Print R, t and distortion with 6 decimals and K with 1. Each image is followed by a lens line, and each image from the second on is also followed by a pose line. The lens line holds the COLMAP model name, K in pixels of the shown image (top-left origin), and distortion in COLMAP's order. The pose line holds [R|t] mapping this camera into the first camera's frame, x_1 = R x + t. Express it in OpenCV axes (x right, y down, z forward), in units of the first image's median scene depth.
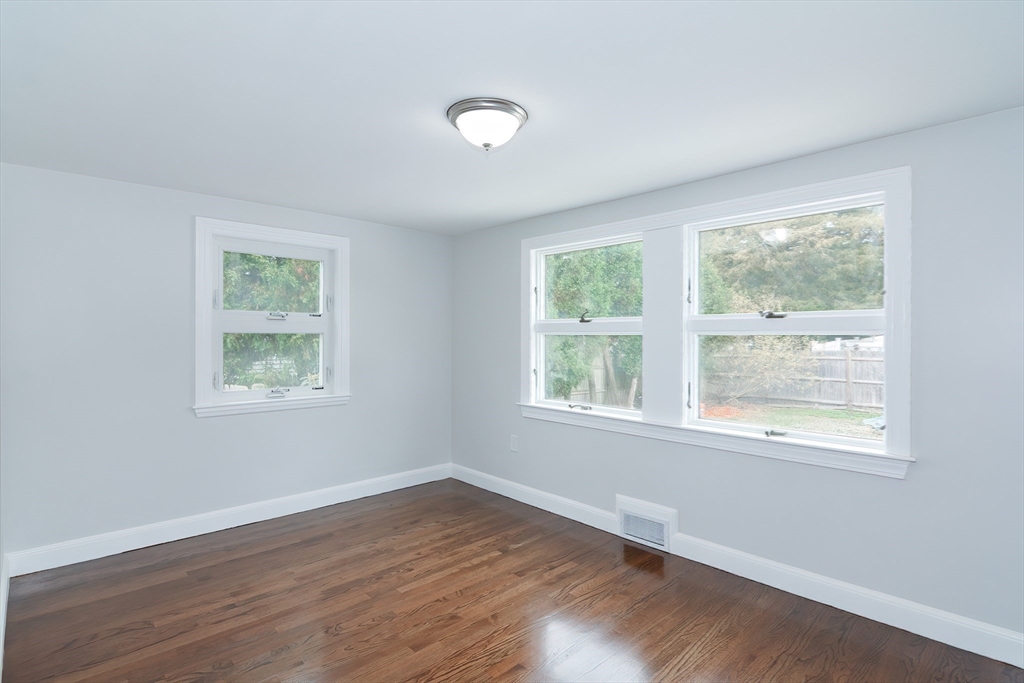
lens RADIAL K [[492.7, 0, 524.7], [0, 492.7, 346.7], [0, 0, 1]] dist [0.001219, -0.009609]
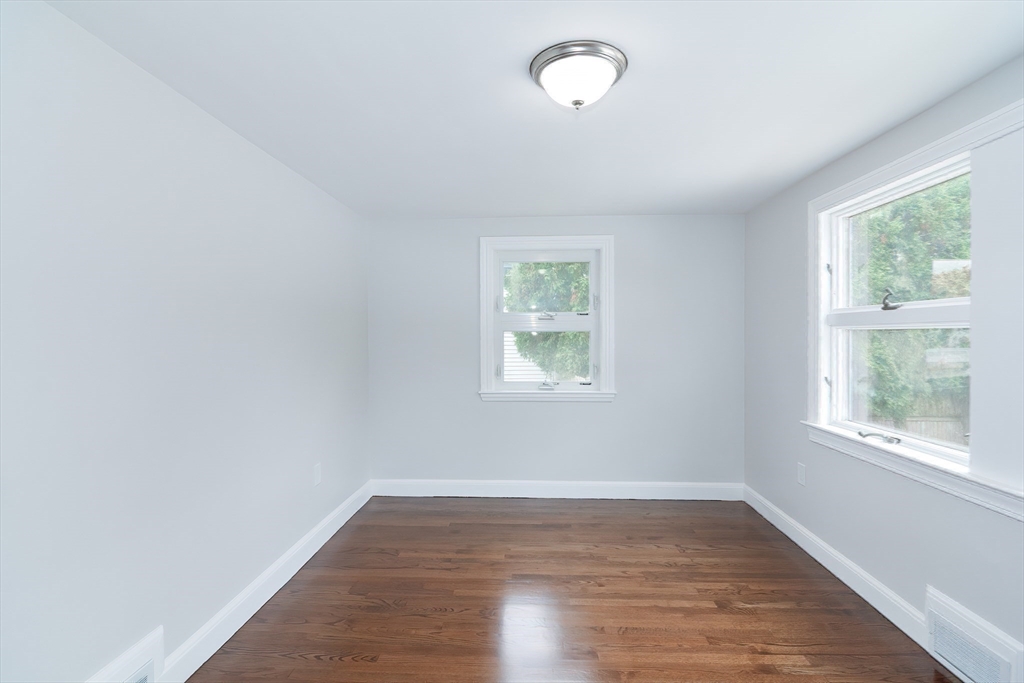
lens RADIAL K [[492.7, 0, 524.7], [0, 492.7, 346.7], [0, 0, 1]] dist [0.001219, -0.009609]
pose [[0.698473, 0.011456, -0.715545, 0.275614], [-0.009207, 0.999933, 0.007021, -0.000494], [0.715577, 0.001684, 0.698532, 0.211407]]
